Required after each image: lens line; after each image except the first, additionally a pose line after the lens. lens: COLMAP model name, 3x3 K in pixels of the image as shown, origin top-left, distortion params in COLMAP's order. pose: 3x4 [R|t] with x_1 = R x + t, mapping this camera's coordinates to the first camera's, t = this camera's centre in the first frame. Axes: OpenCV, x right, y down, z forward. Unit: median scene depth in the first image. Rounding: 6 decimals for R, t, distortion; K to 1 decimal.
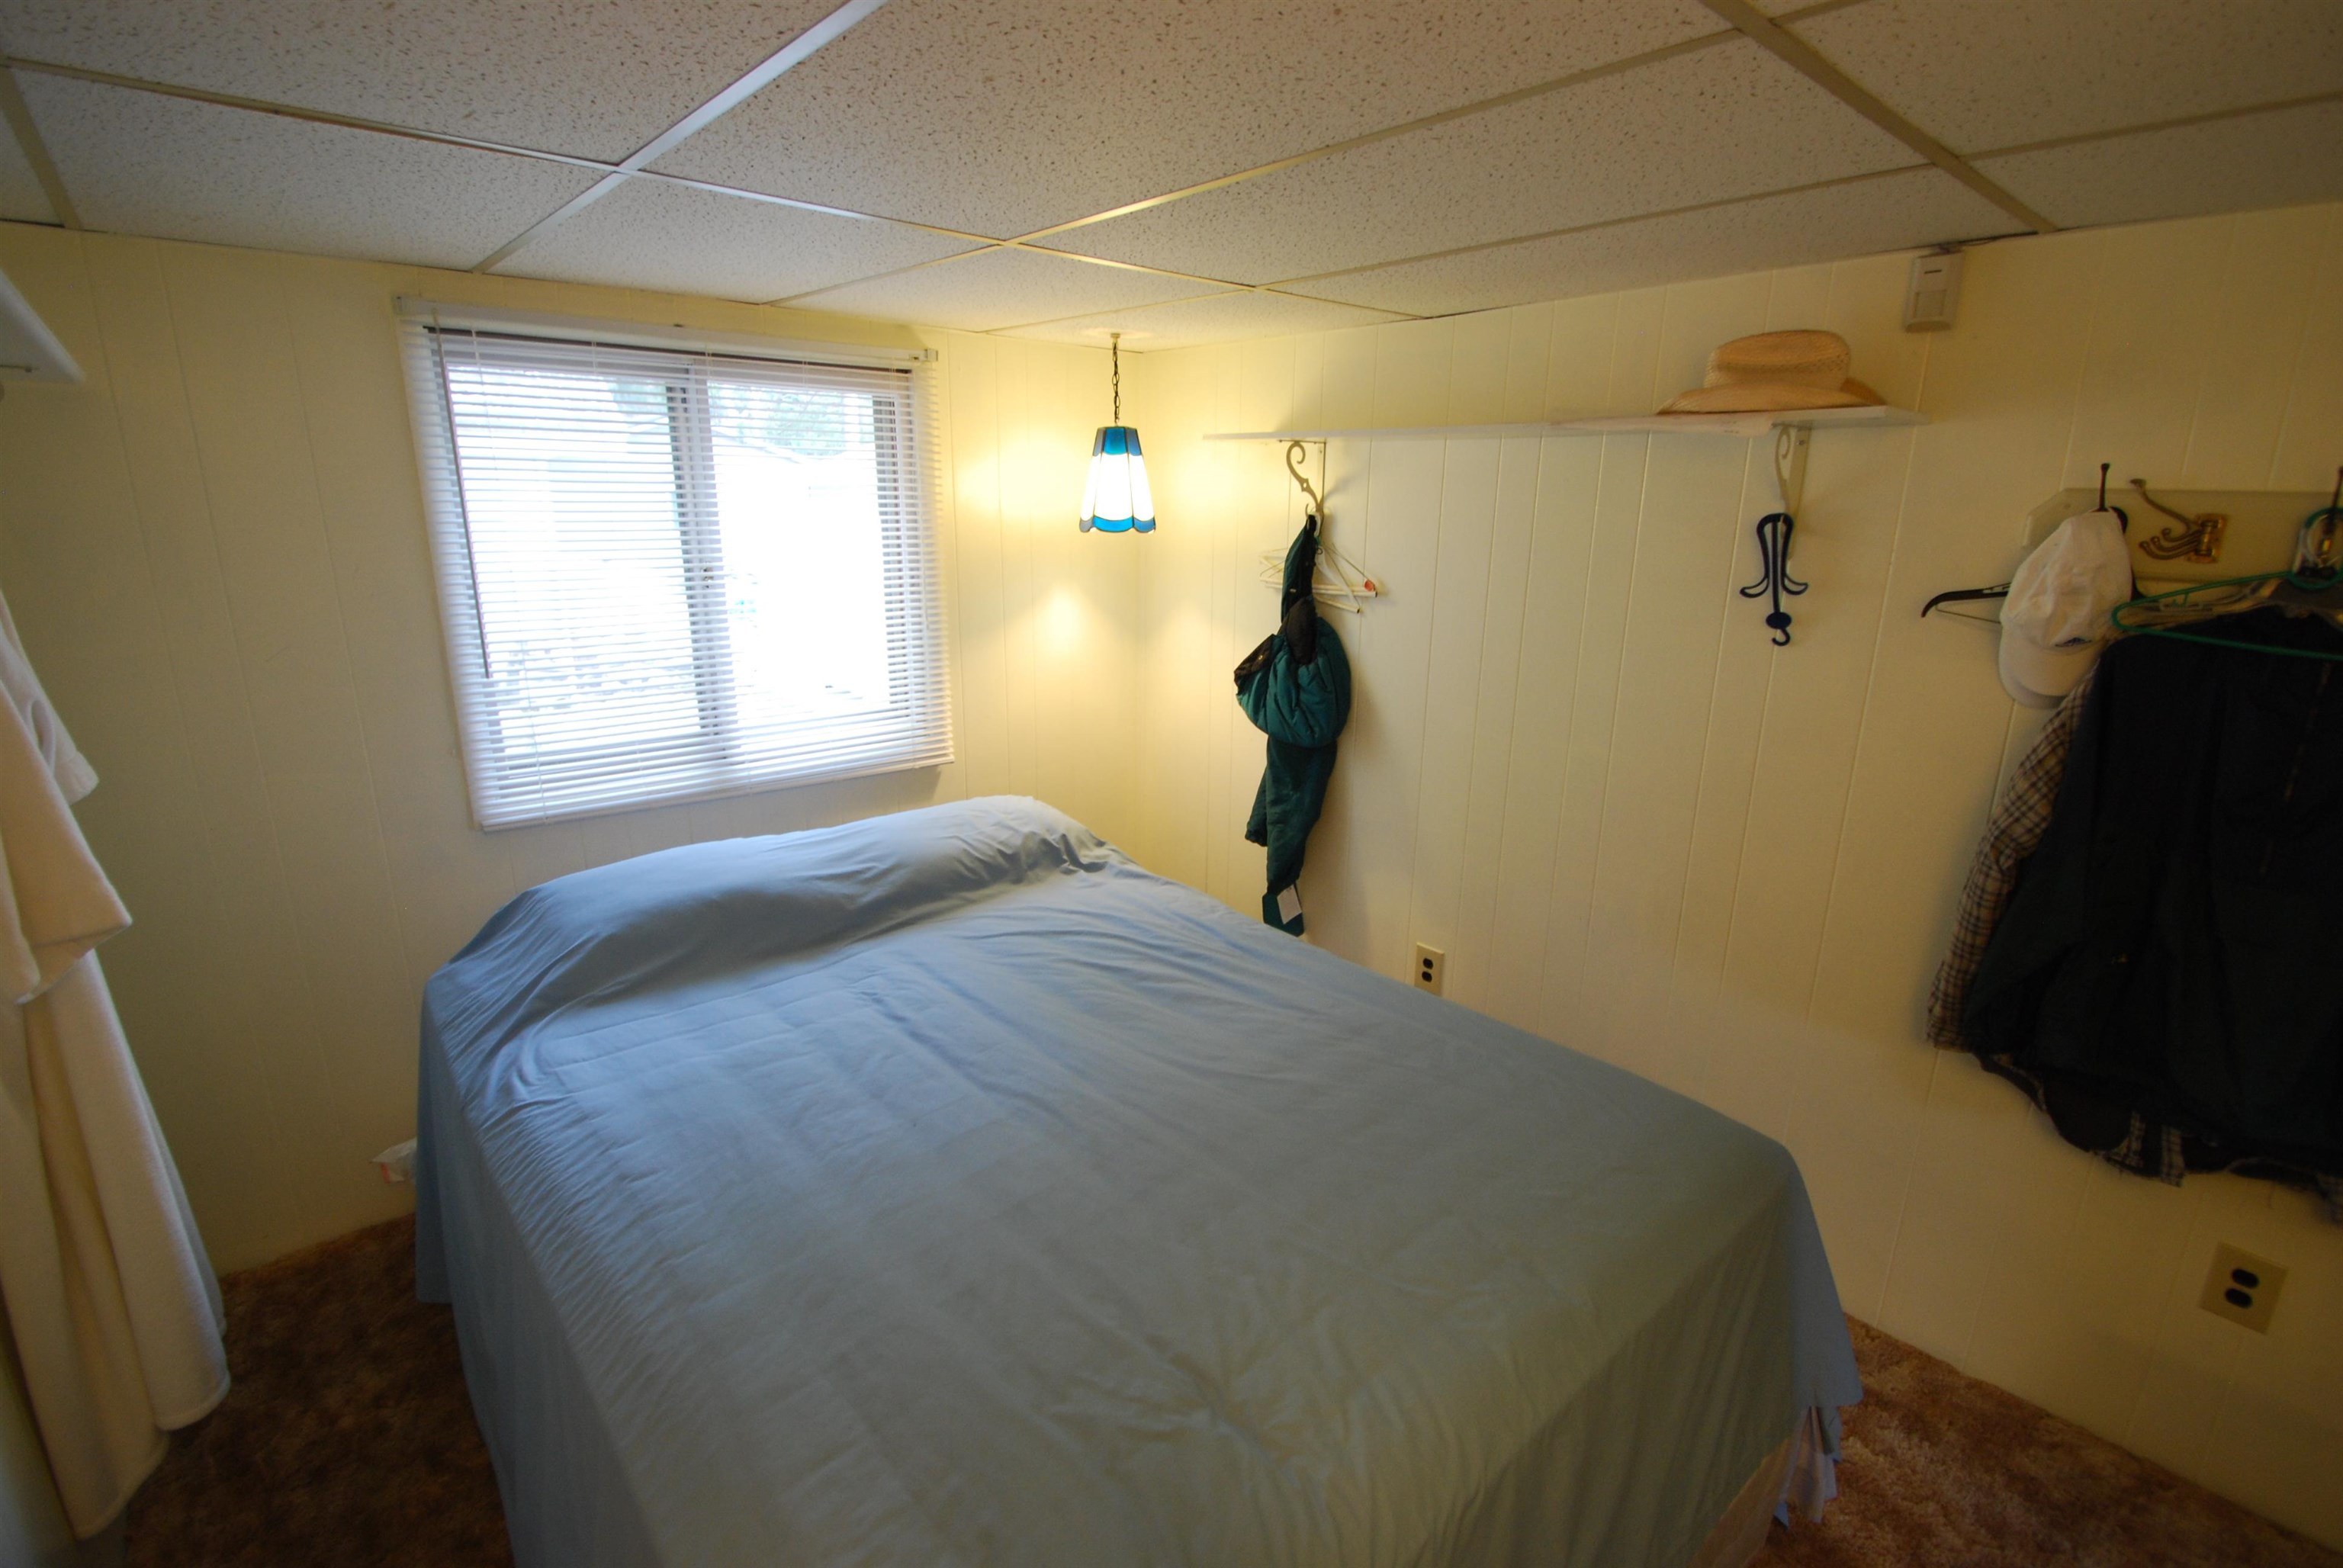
lens RADIAL K [[1070.6, 0, 1171.5], [0, 1070.6, 784.0], [0, 0, 1]] dist [0.002592, -0.011014]
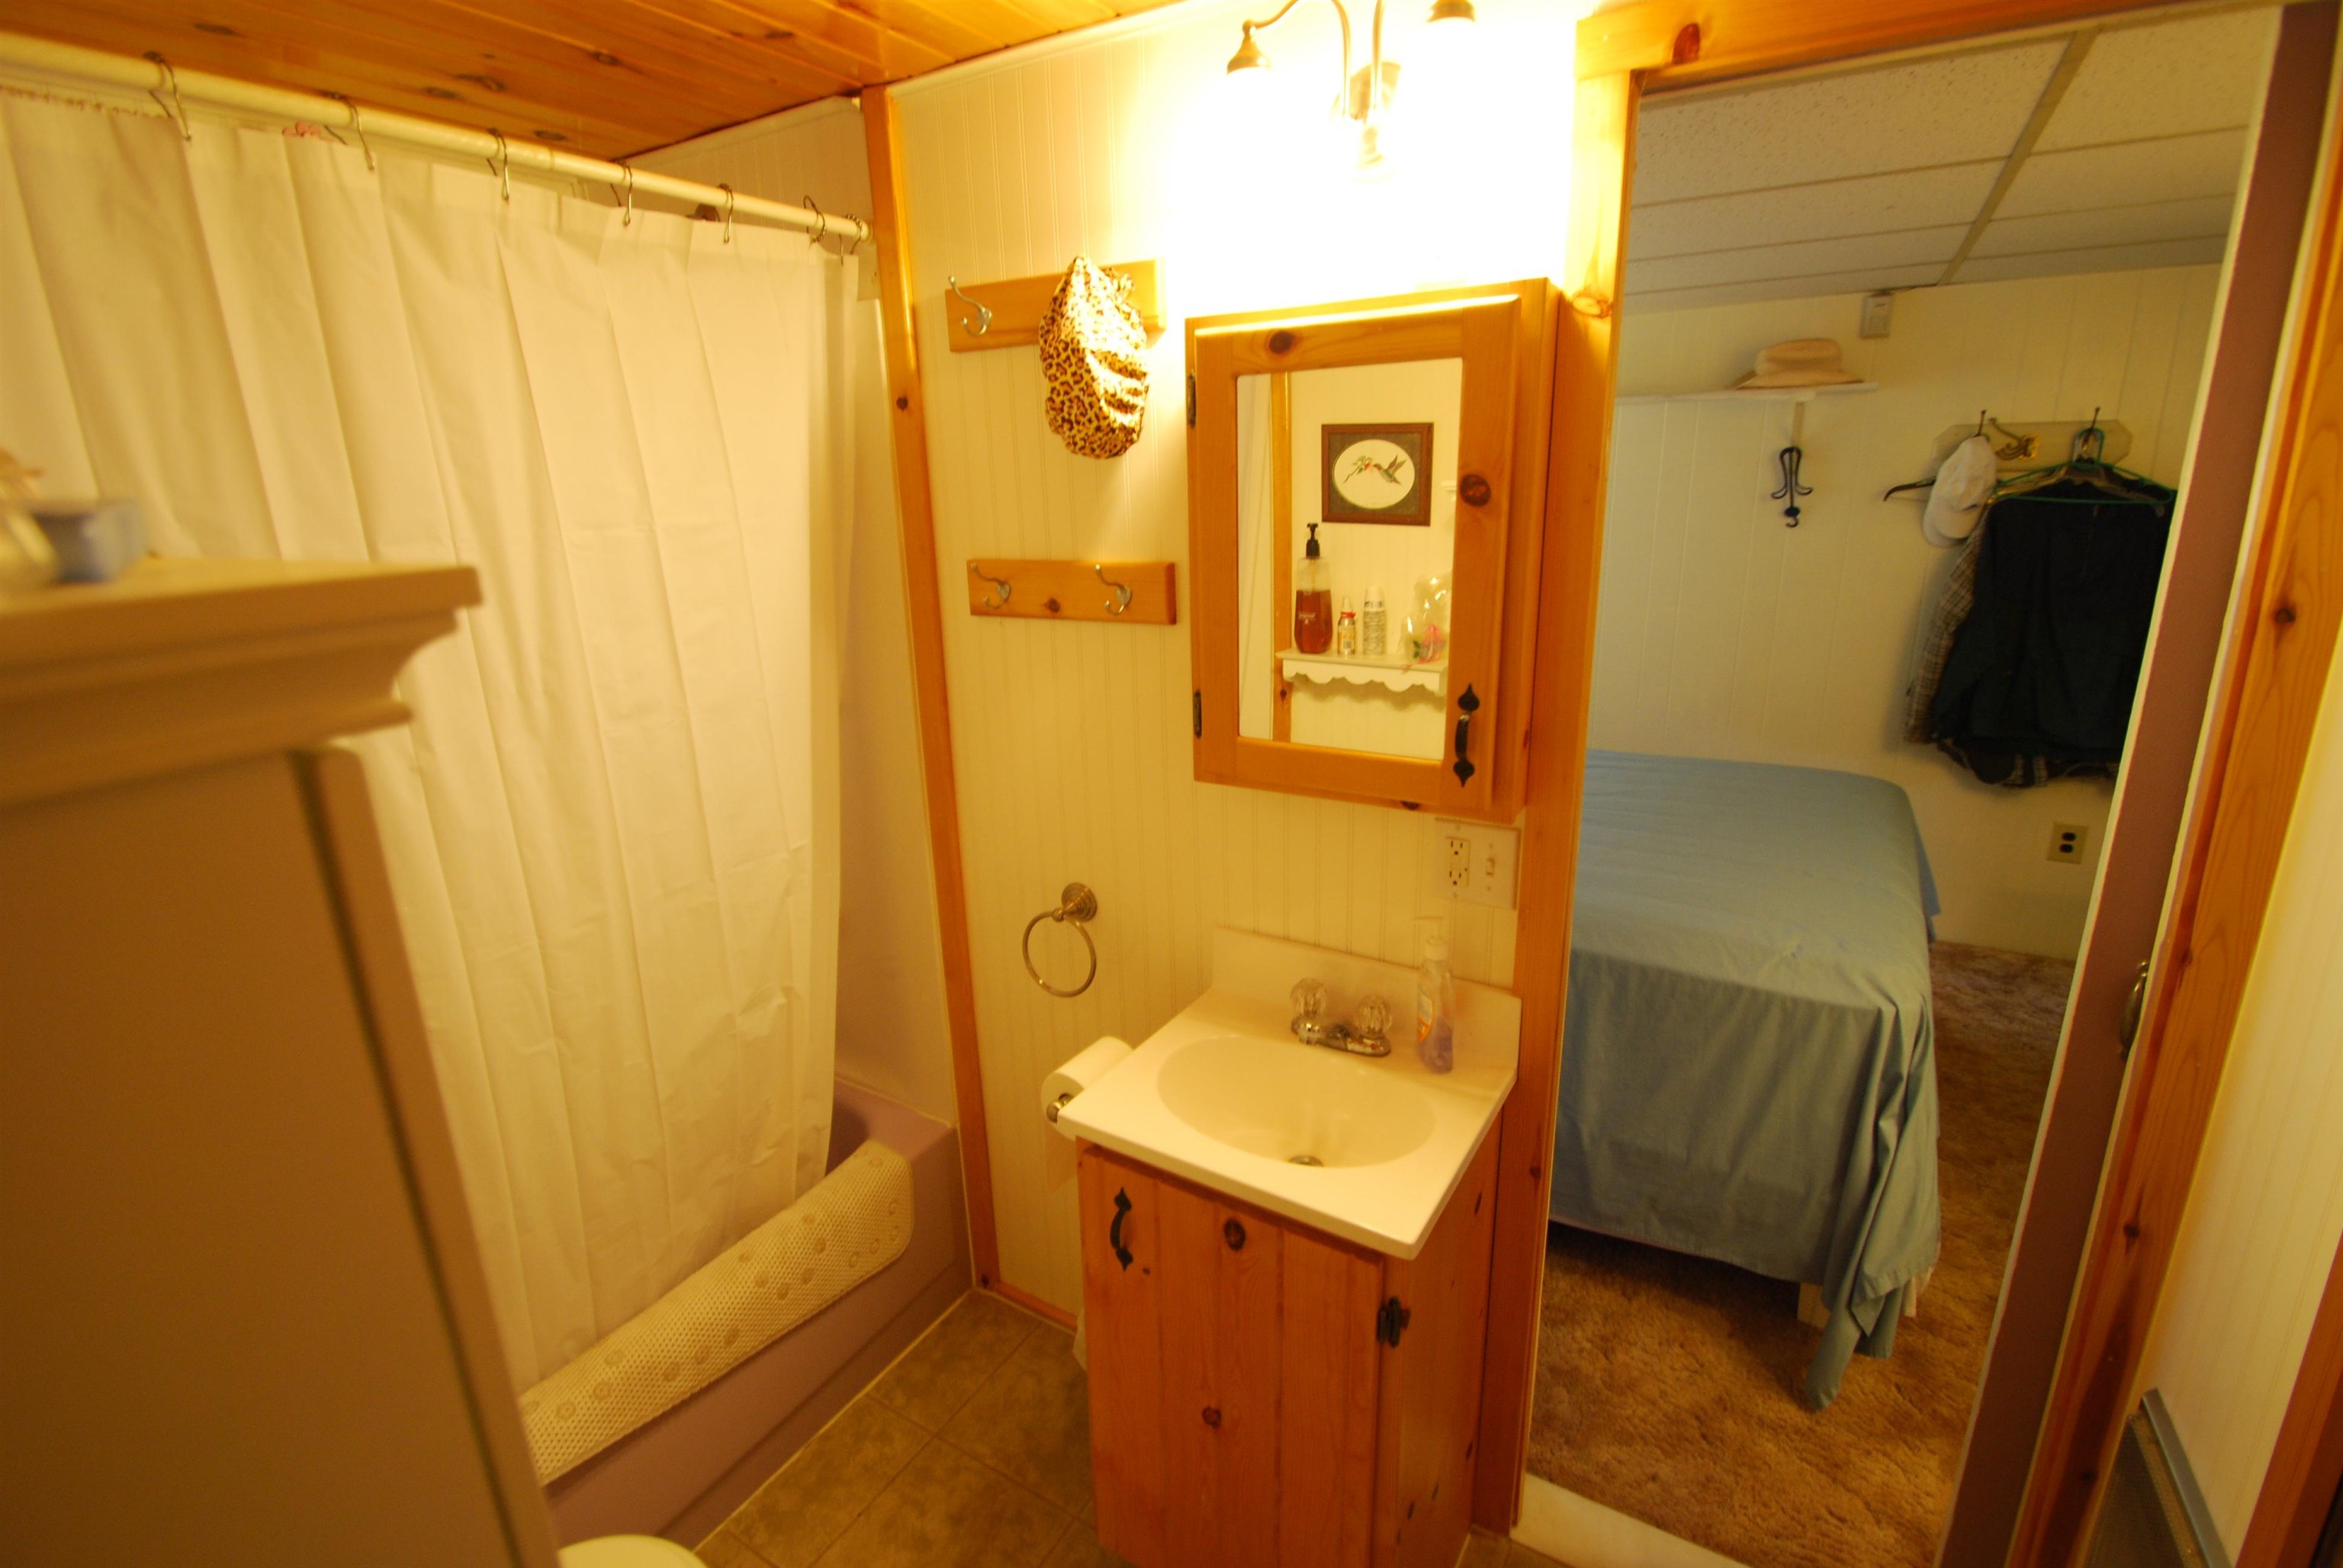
lens RADIAL K [[1070.6, 0, 1171.5], [0, 1070.6, 784.0], [0, 0, 1]] dist [0.002592, -0.011014]
pose [[0.954022, -0.122721, 0.273463, -1.026393], [0.118033, 0.992441, 0.033595, 0.116093], [-0.275518, 0.000227, 0.961296, -0.397709]]
